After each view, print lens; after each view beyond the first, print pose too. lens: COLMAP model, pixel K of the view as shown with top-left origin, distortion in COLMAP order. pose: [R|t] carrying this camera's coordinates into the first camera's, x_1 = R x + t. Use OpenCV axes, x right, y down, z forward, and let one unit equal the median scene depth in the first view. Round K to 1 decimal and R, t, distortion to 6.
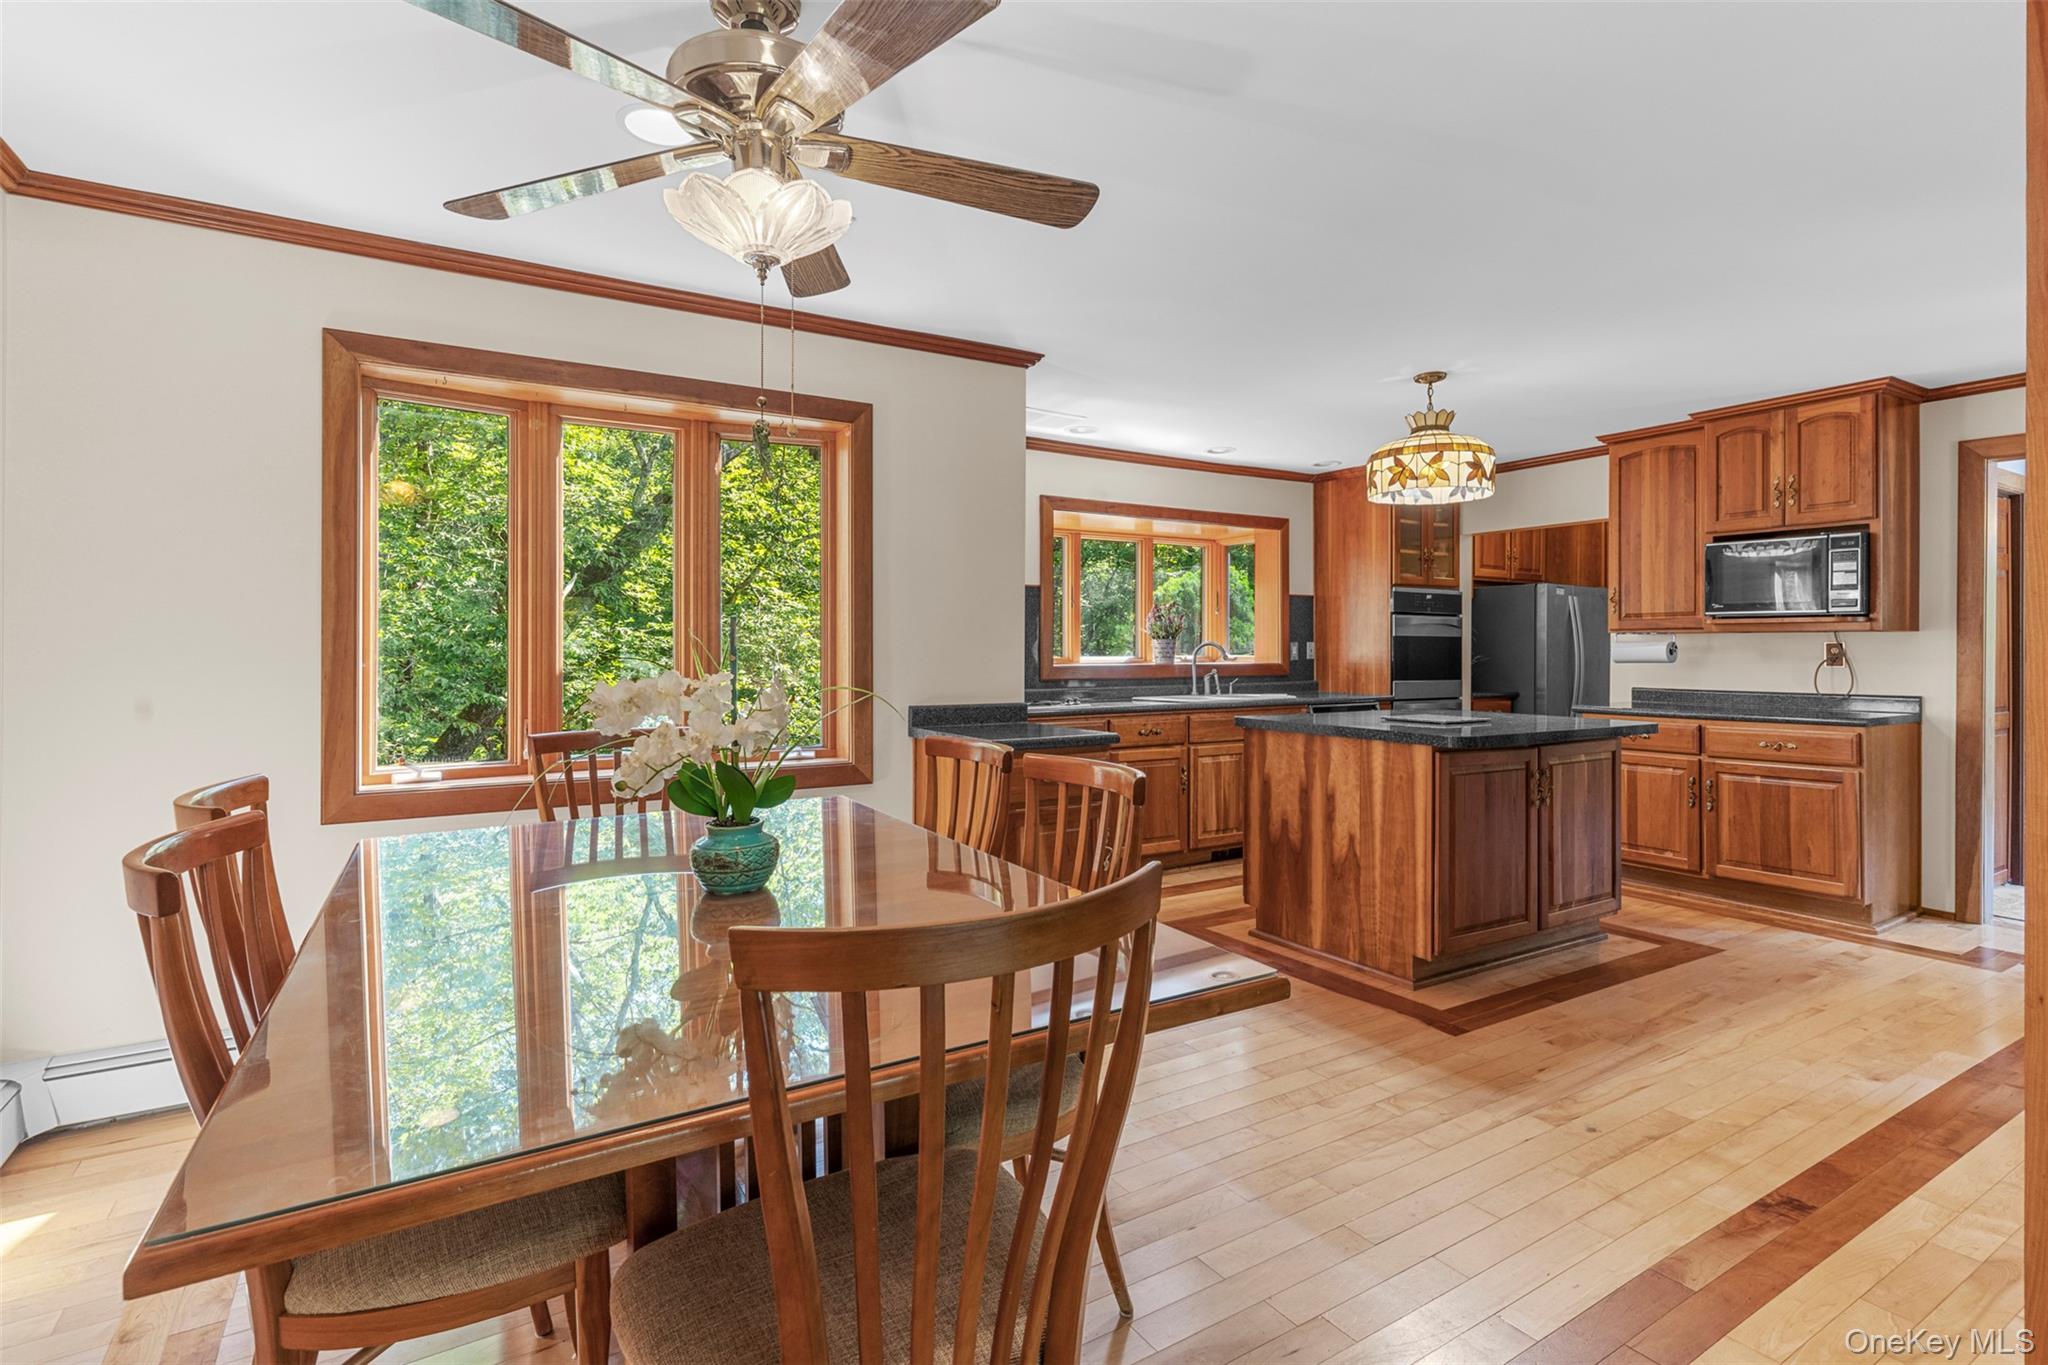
lens RADIAL K [[979.9, 0, 1017.8], [0, 979.9, 645.1], [0, 0, 1]] dist [0.002020, 0.000245]
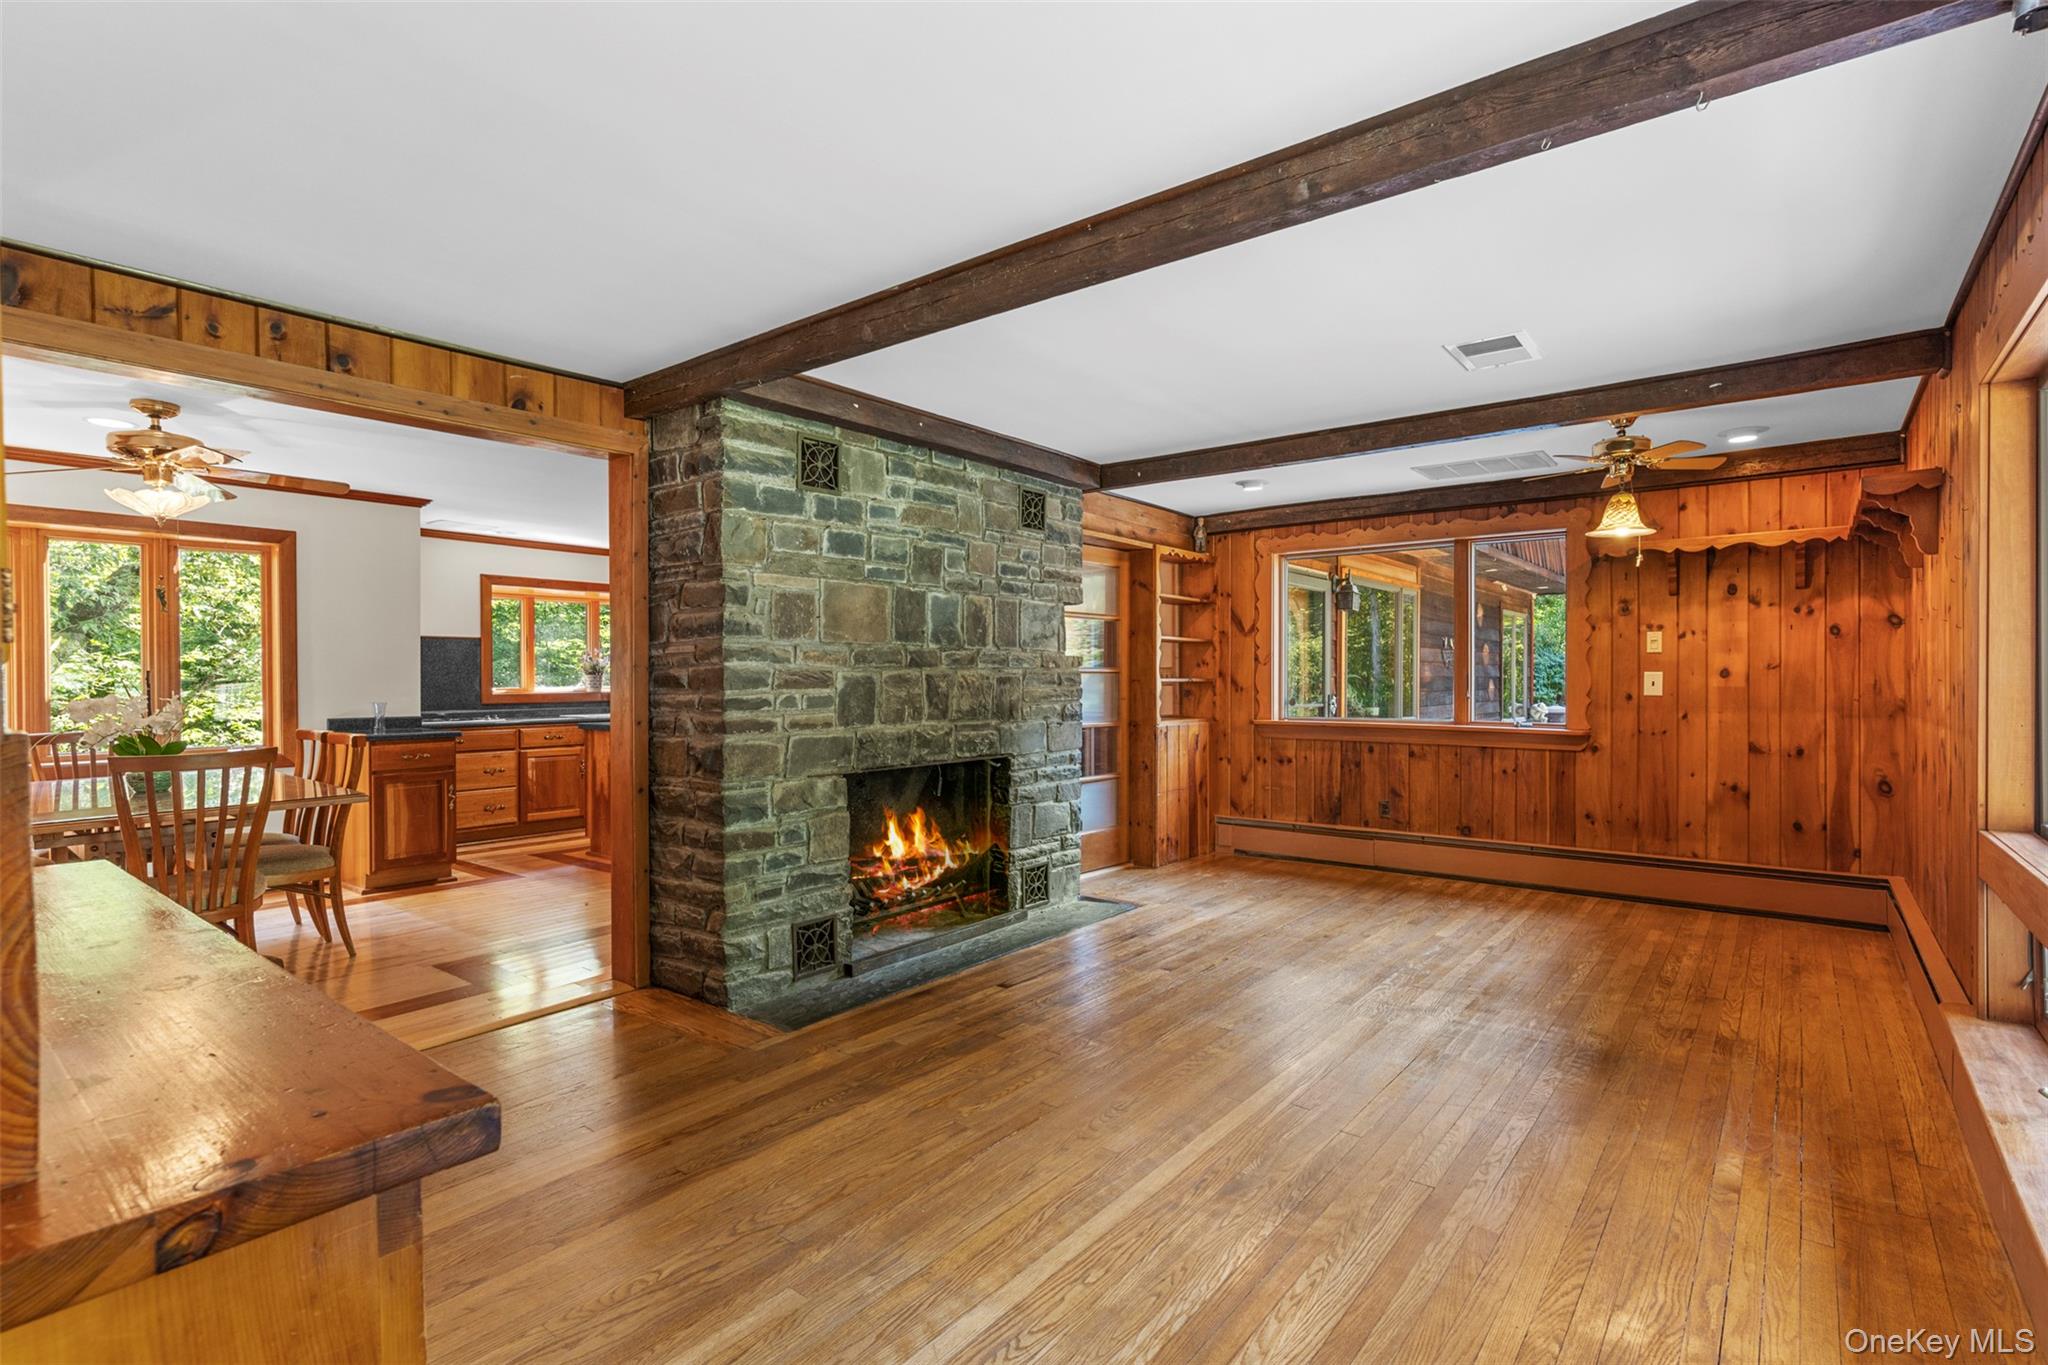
lens RADIAL K [[971.6, 0, 1024.0], [0, 971.6, 682.5], [0, 0, 1]] dist [0.000753, 0.000109]
pose [[0.937444, -0.005567, 0.348092, 0.341156], [0.002477, 0.999953, 0.009322, -0.008269], [-0.348128, -0.007876, 0.937414, -0.751360]]
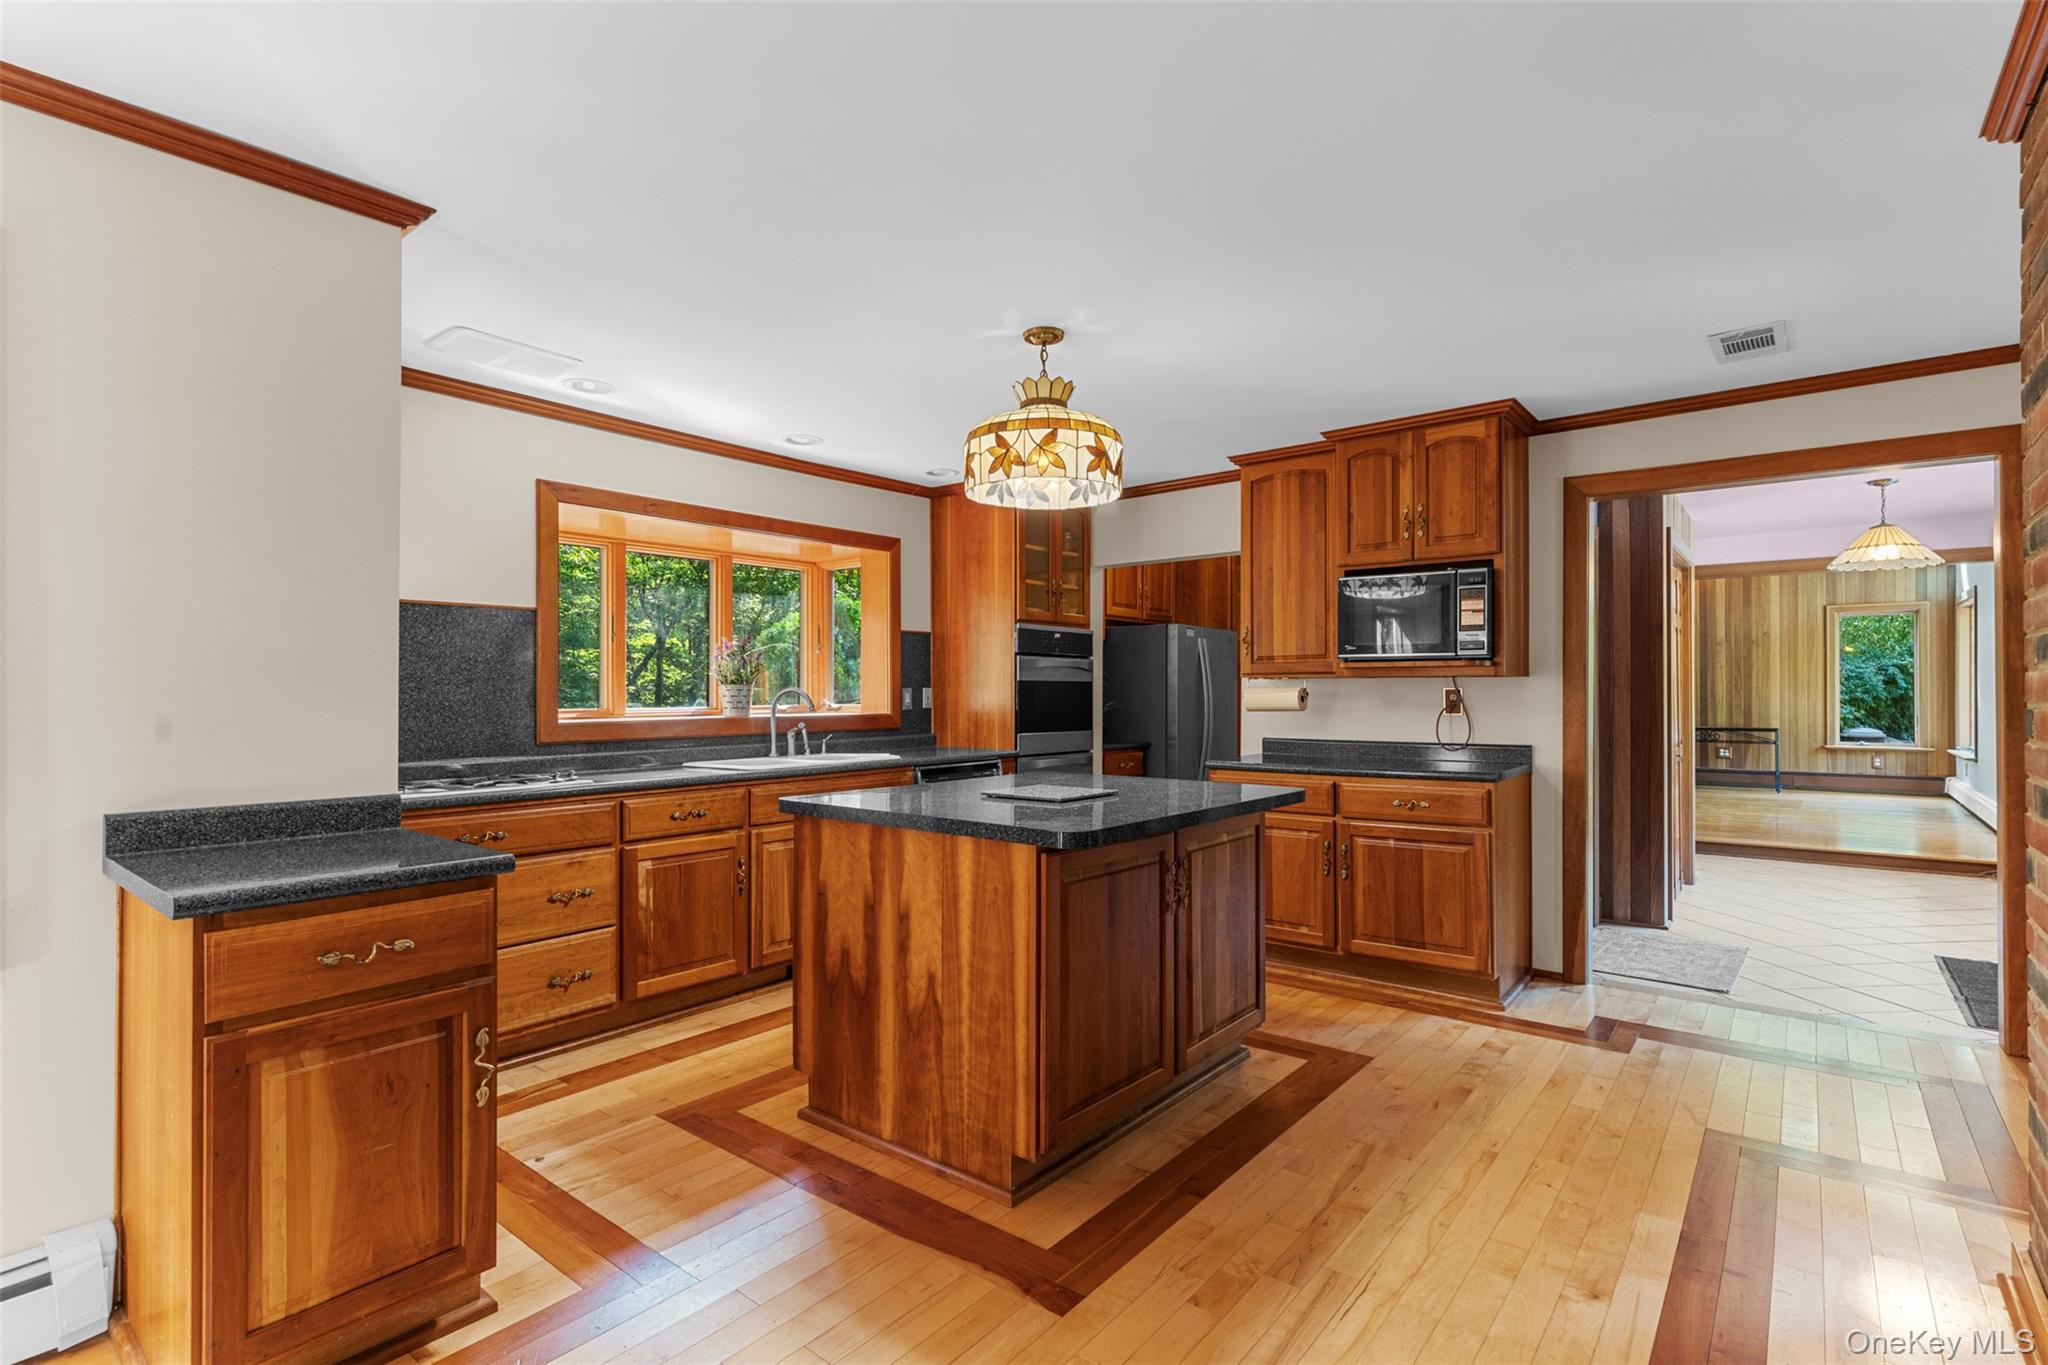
lens RADIAL K [[971.6, 0, 1024.0], [0, 971.6, 682.5], [0, 0, 1]] dist [0.000753, 0.000109]
pose [[0.941578, 0.000759, 0.336795, 0.147700], [0.001433, 0.999979, -0.006261, -0.003439], [-0.336793, 0.006378, 0.941557, 0.290123]]
